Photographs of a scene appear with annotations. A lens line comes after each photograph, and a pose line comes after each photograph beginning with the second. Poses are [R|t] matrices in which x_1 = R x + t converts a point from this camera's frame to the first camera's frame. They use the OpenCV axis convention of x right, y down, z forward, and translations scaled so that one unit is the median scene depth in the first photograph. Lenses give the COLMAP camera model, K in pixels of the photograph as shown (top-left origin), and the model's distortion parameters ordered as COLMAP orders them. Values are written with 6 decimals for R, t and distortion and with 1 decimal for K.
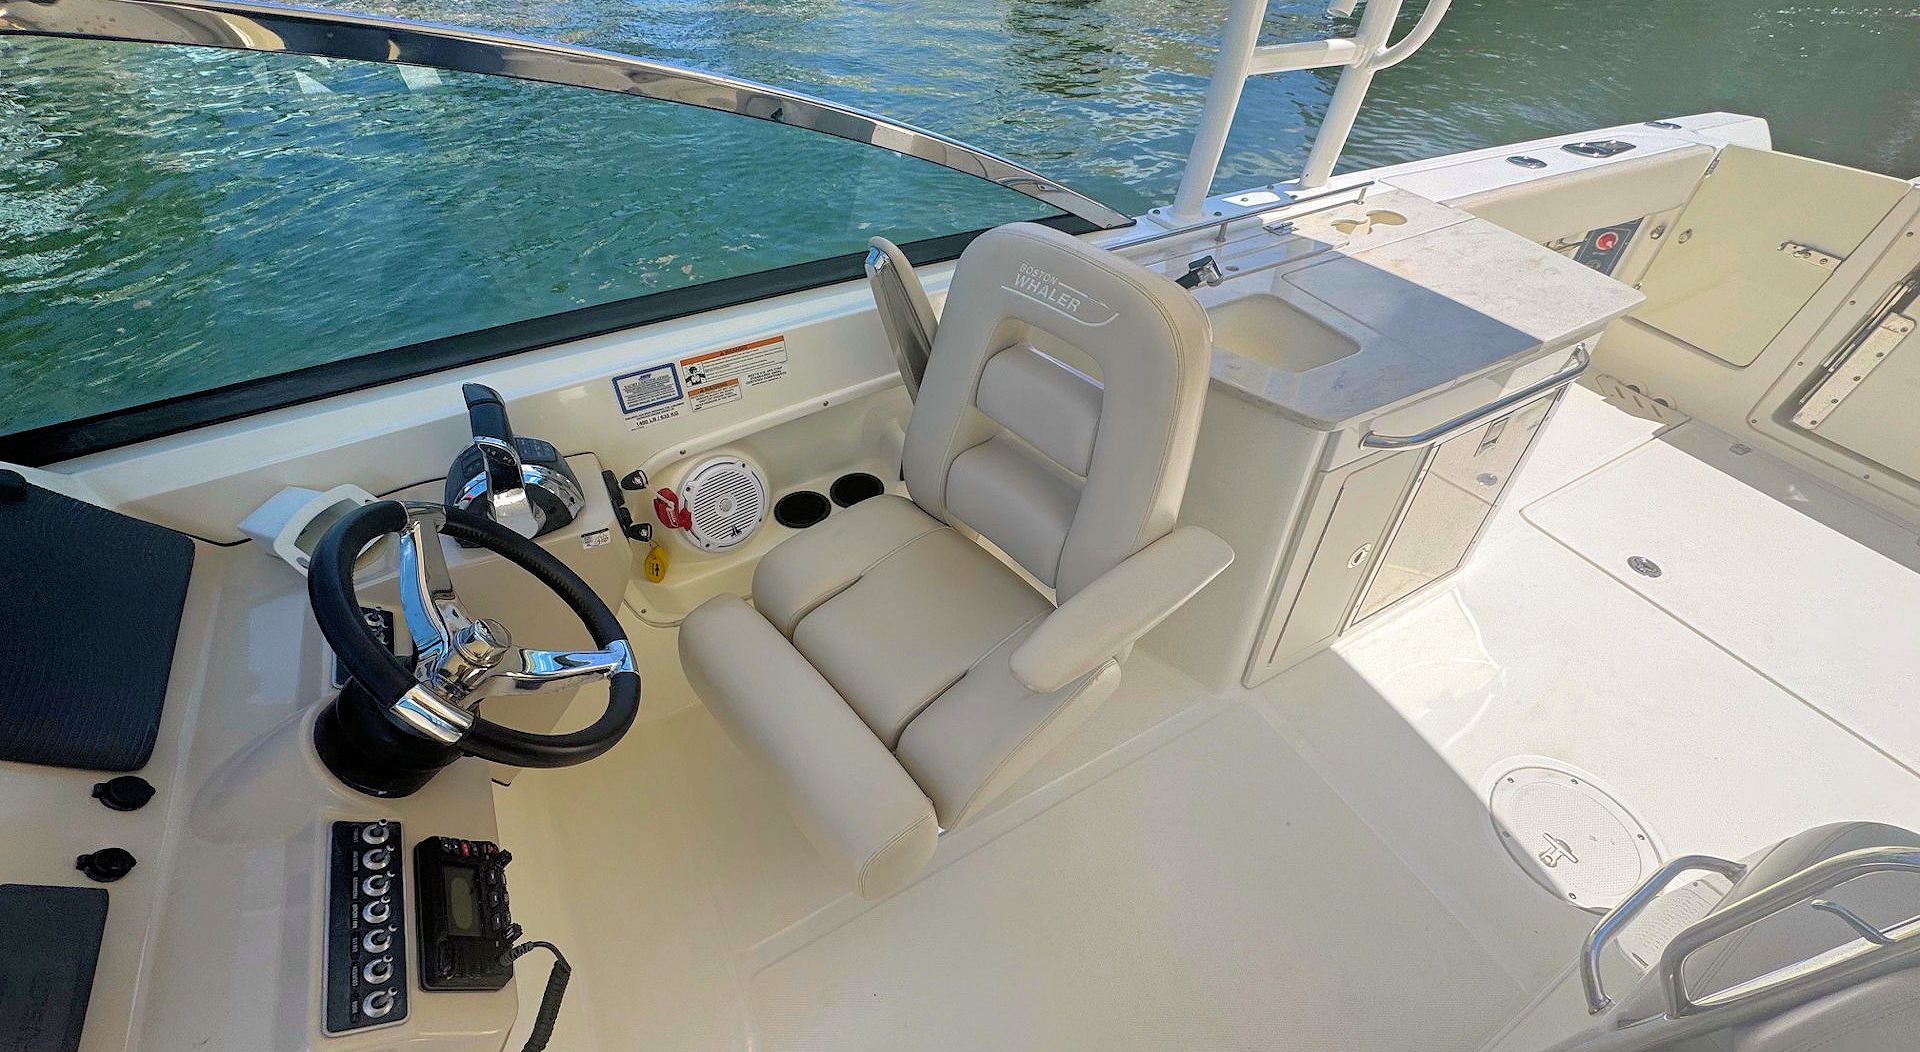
lens RADIAL K [[766.1, 0, 943.2], [0, 766.1, 509.6], [0, 0, 1]] dist [-0.002851, -0.000369]
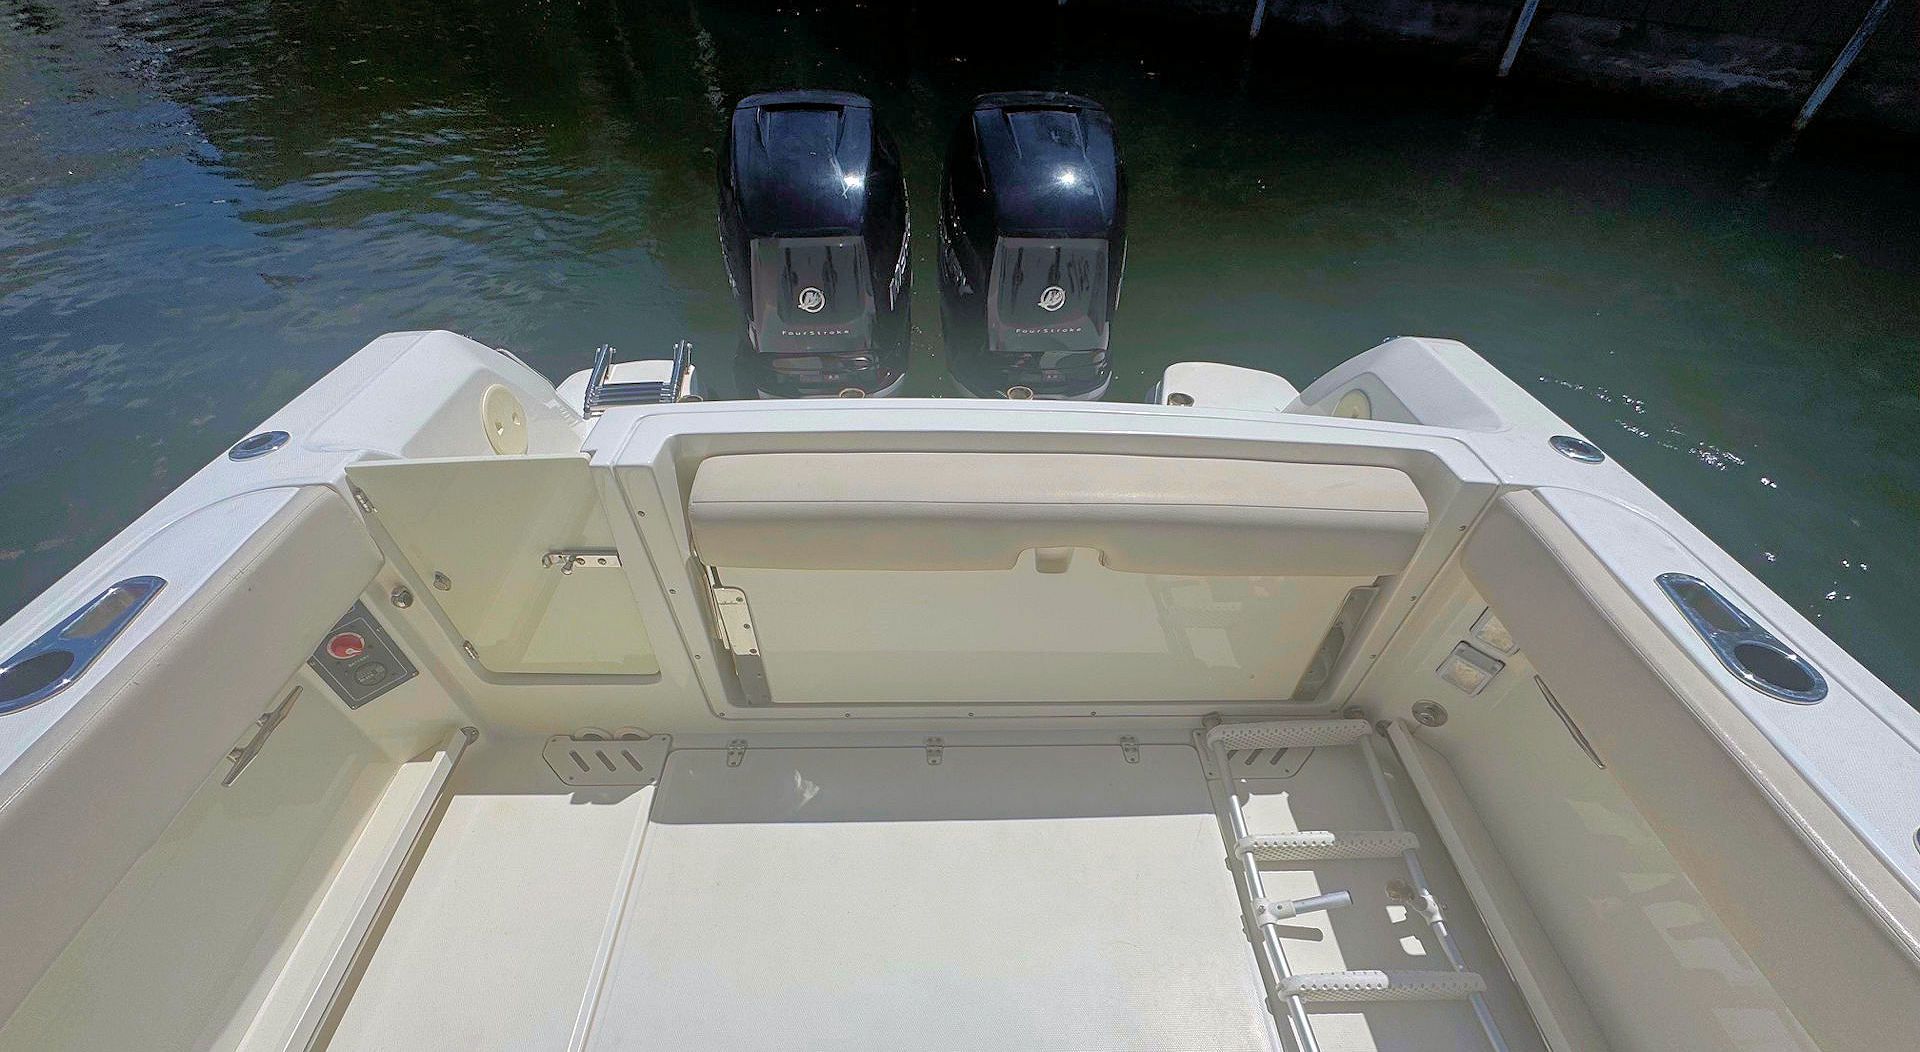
lens RADIAL K [[722.5, 0, 962.8], [0, 722.5, 543.3], [0, 0, 1]] dist [-0.003422, -0.000211]
pose [[0.449400, -0.633562, 0.629793, 0.971139], [0.604979, 0.734566, 0.307268, -0.364004], [-0.657298, 0.242926, 0.713405, 0.358027]]
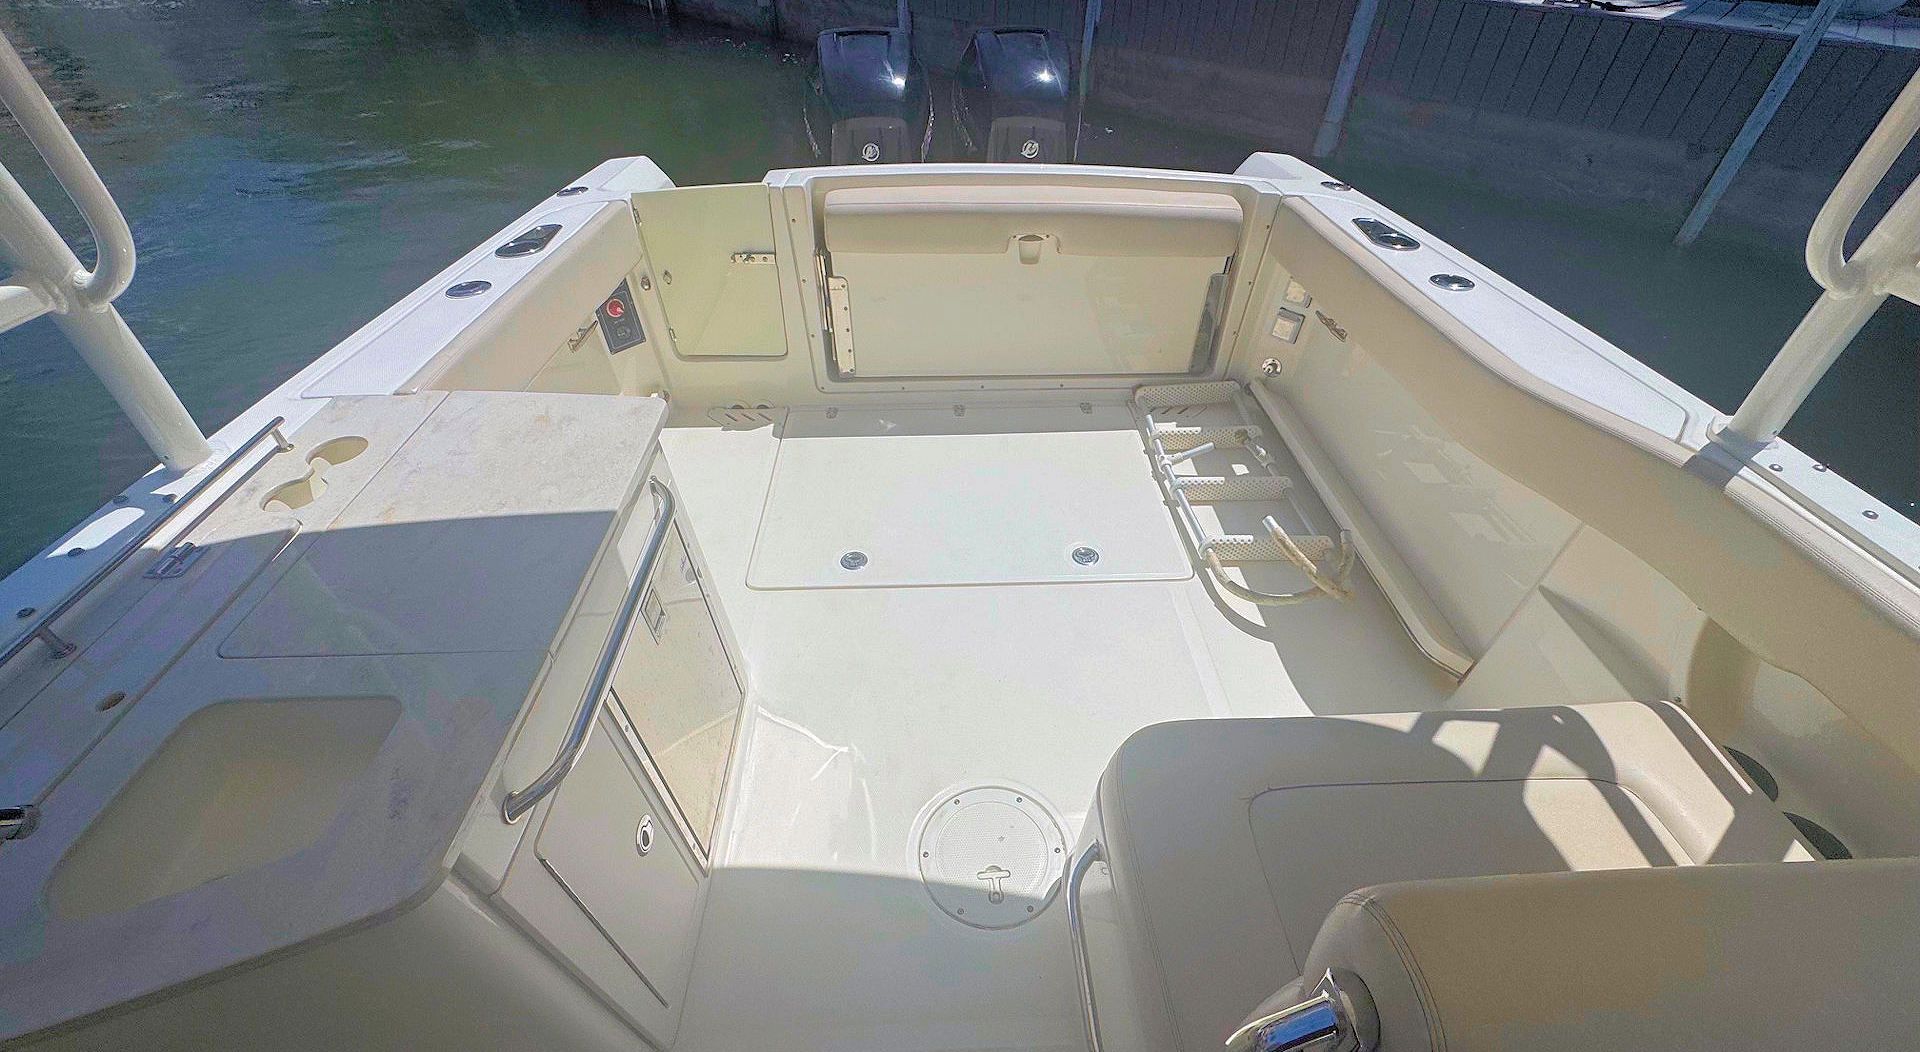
lens RADIAL K [[766.1, 0, 960.4], [0, 766.1, 516.7], [0, 0, 1]] dist [-0.002851, -0.000369]
pose [[0.442370, -0.584969, 0.679794, 0.298052], [0.619230, 0.747535, 0.240303, -0.140246], [-0.648740, 0.314646, 0.692917, 0.145985]]
